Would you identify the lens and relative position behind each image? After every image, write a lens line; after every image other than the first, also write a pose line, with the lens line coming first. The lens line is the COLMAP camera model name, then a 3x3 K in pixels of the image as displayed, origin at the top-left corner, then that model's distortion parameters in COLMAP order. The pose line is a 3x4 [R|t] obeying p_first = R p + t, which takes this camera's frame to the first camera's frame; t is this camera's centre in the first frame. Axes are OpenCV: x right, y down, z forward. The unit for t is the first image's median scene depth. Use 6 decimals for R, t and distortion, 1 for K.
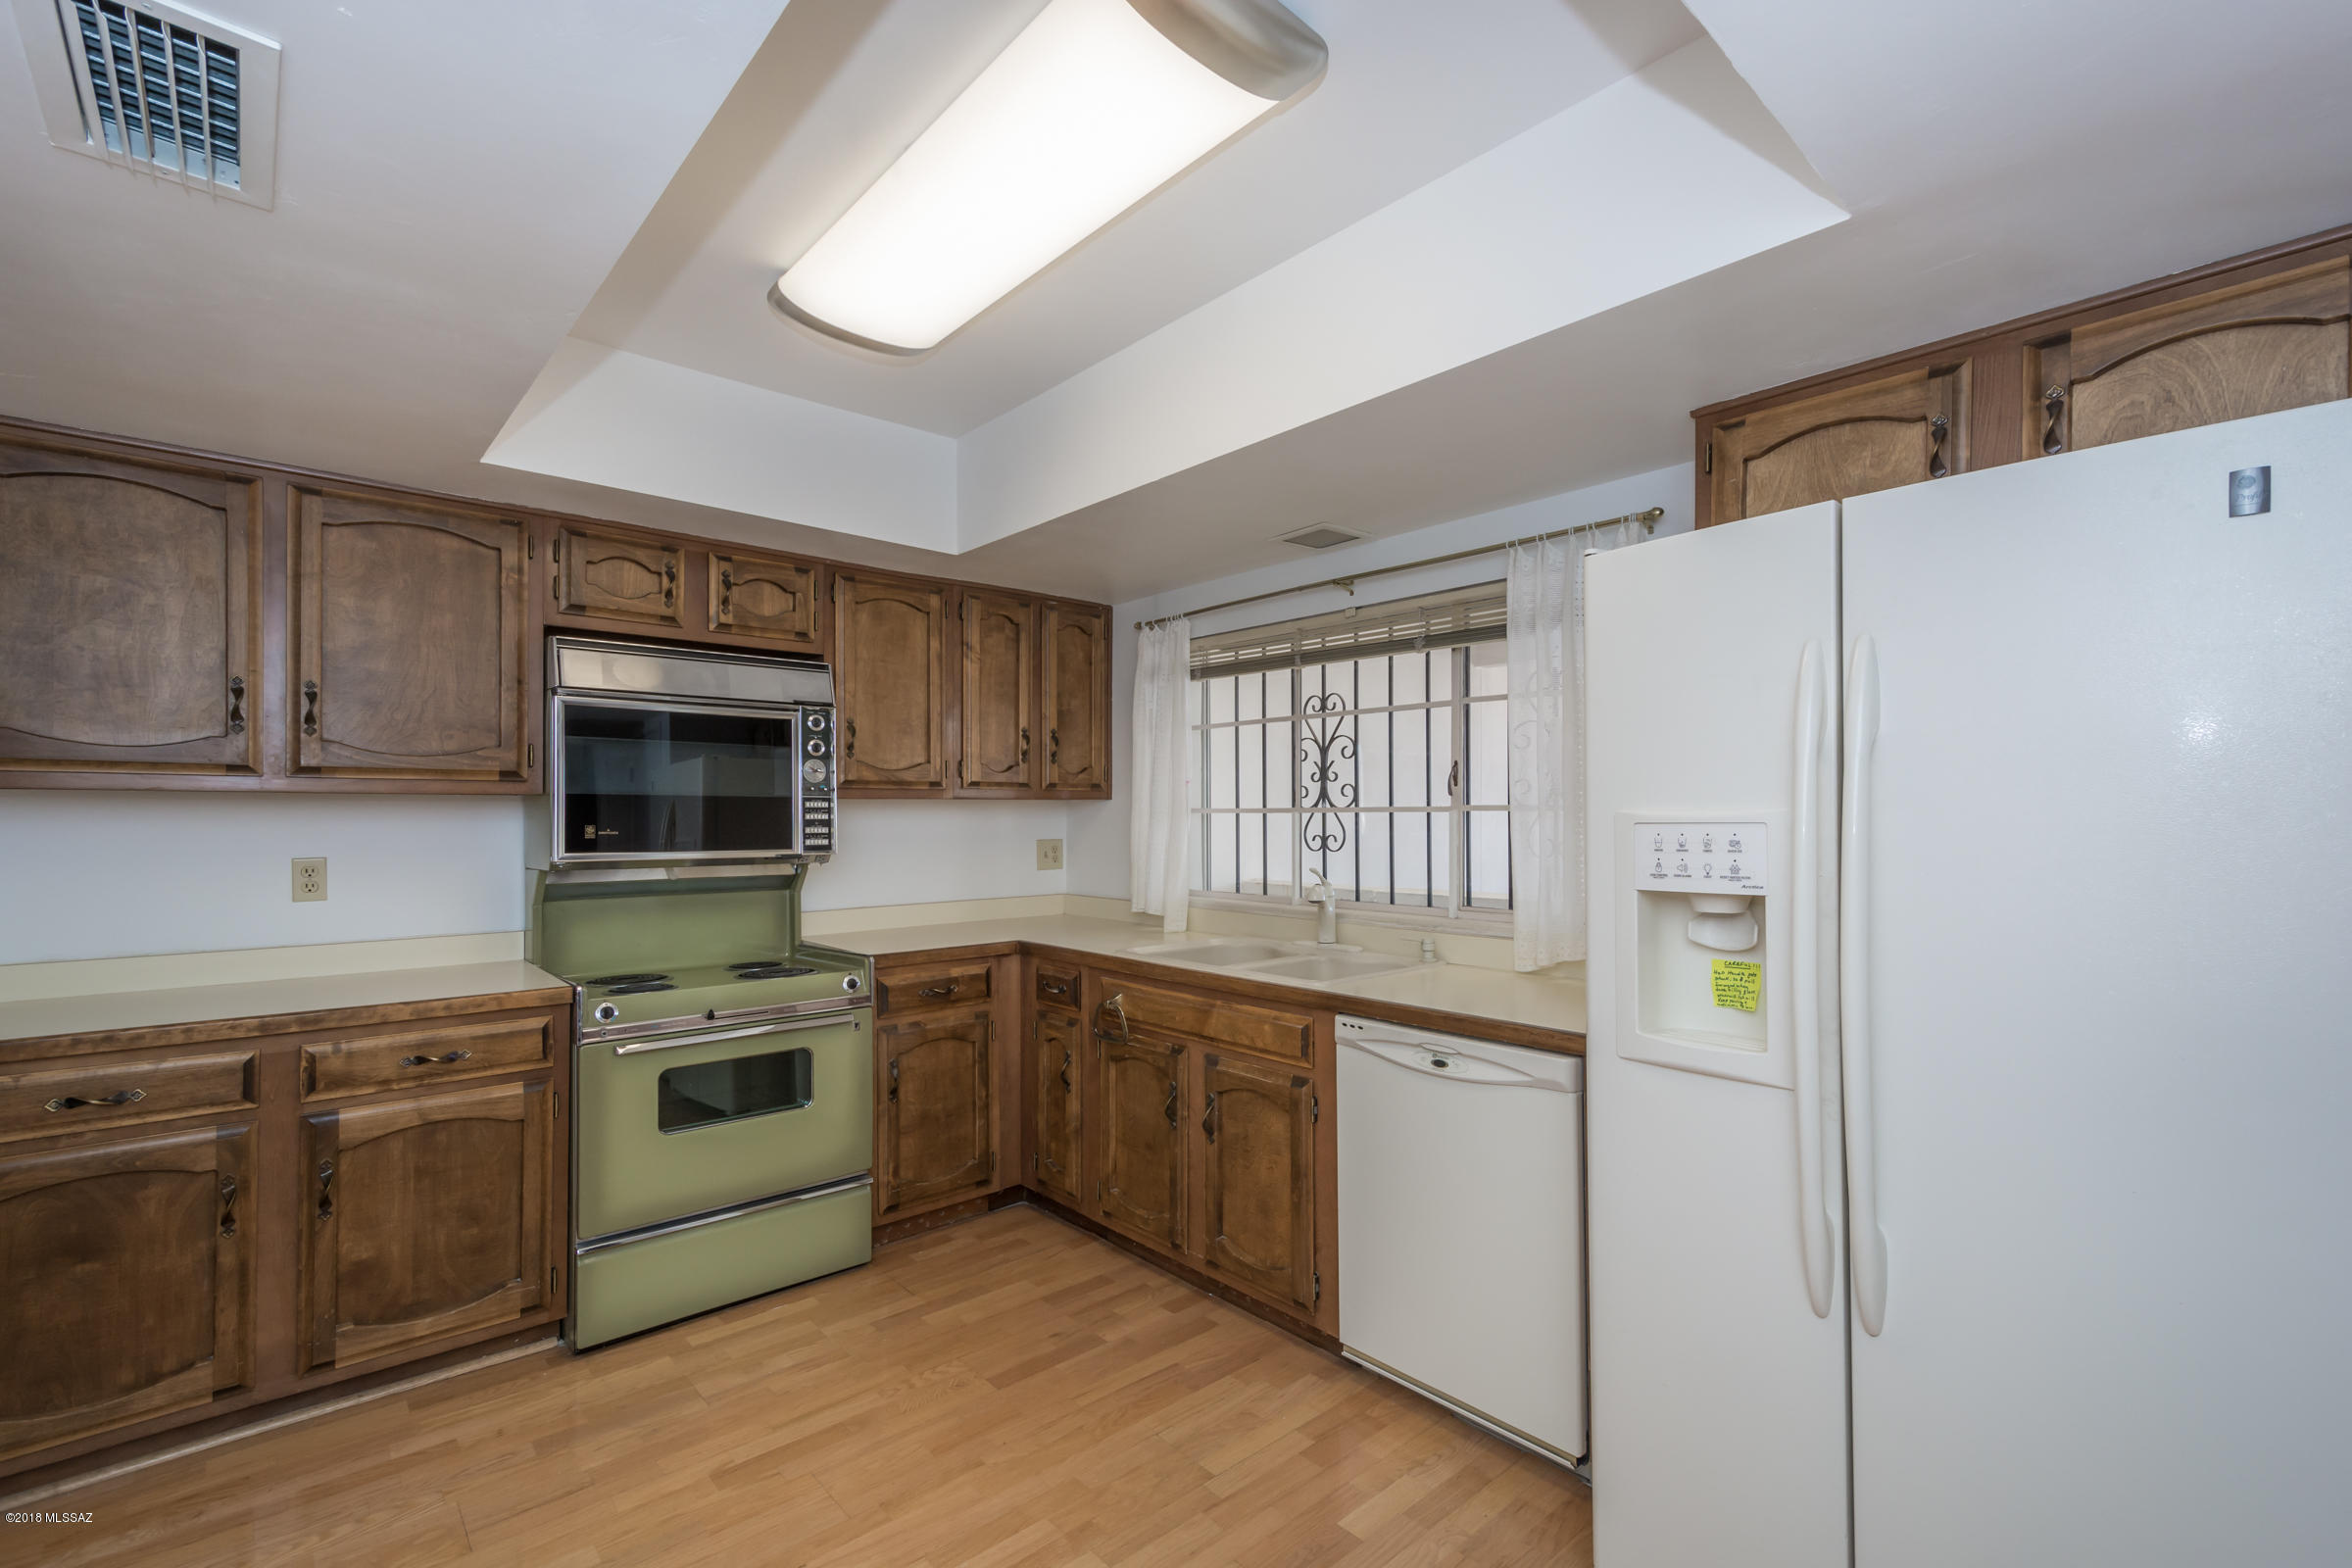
lens RADIAL K [[1045.3, 0, 1191.1], [0, 1045.3, 795.6], [0, 0, 1]] dist [0.003128, 0.000018]
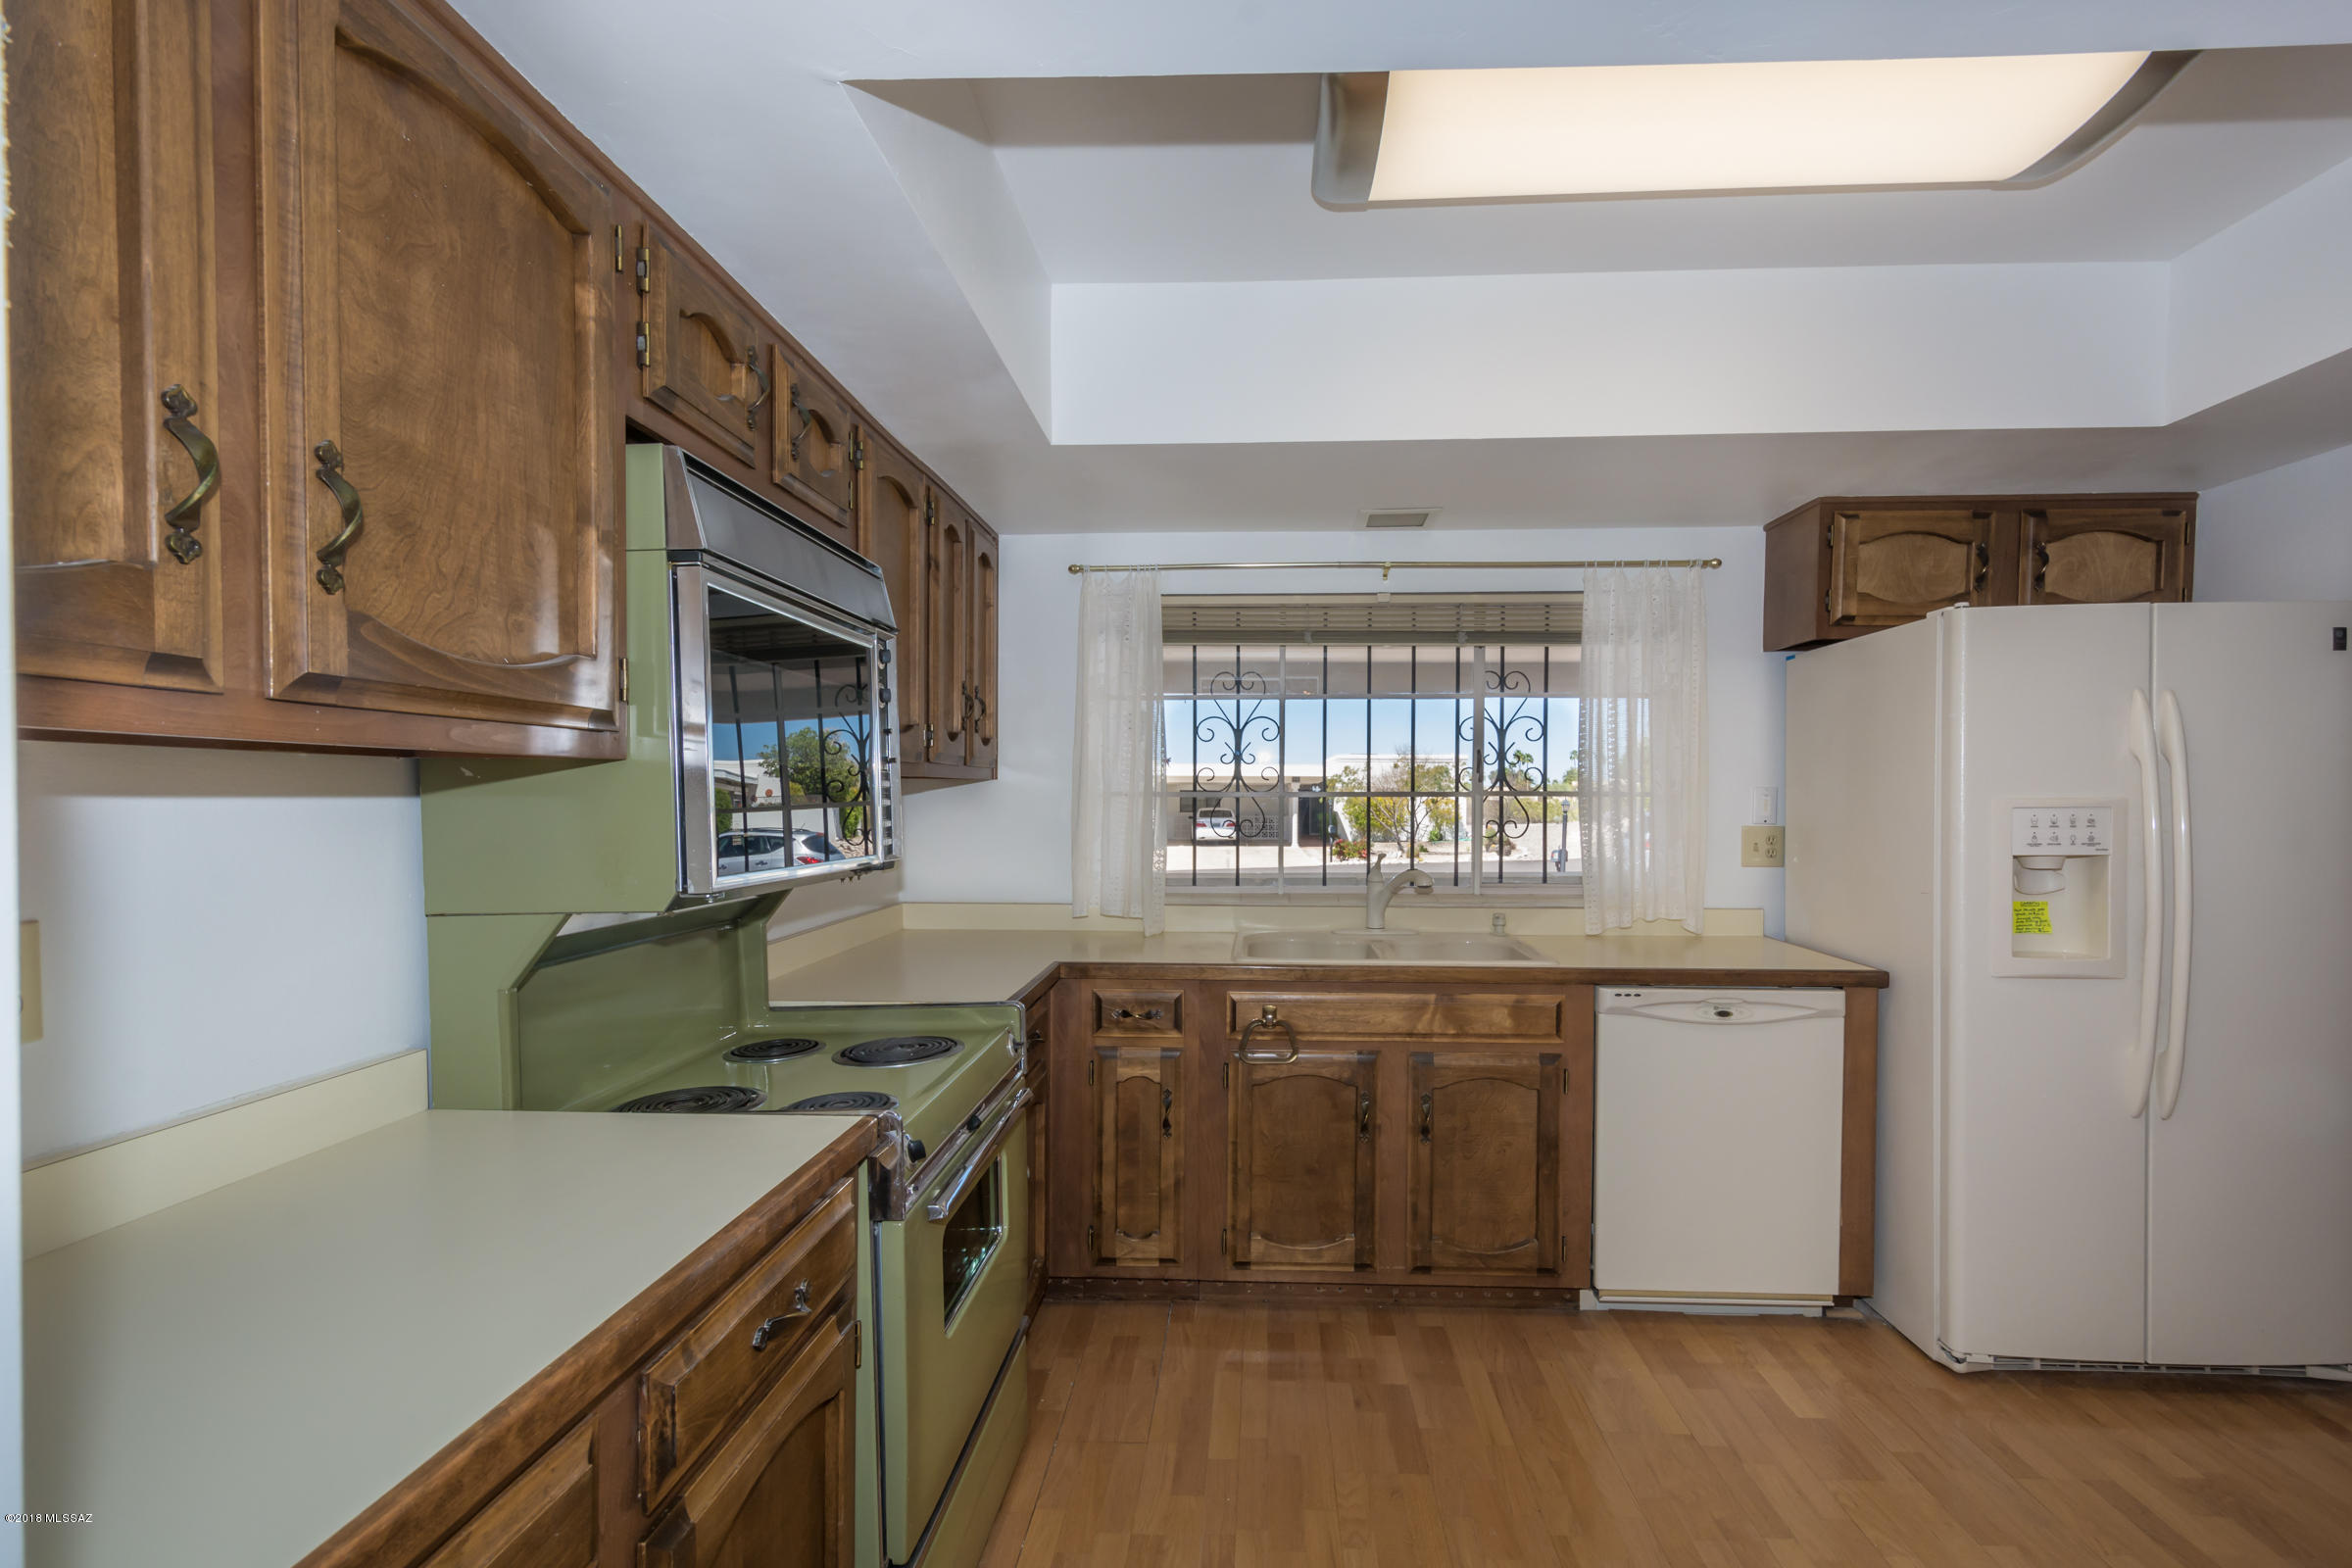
lens RADIAL K [[1054.6, 0, 1224.1], [0, 1054.6, 792.3], [0, 0, 1]] dist [-0.002354, -0.001129]
pose [[0.709802, 0.005640, 0.704378, -0.862180], [-0.016029, 0.999838, 0.008147, 0.007793], [-0.704219, -0.017073, 0.709778, 0.496527]]
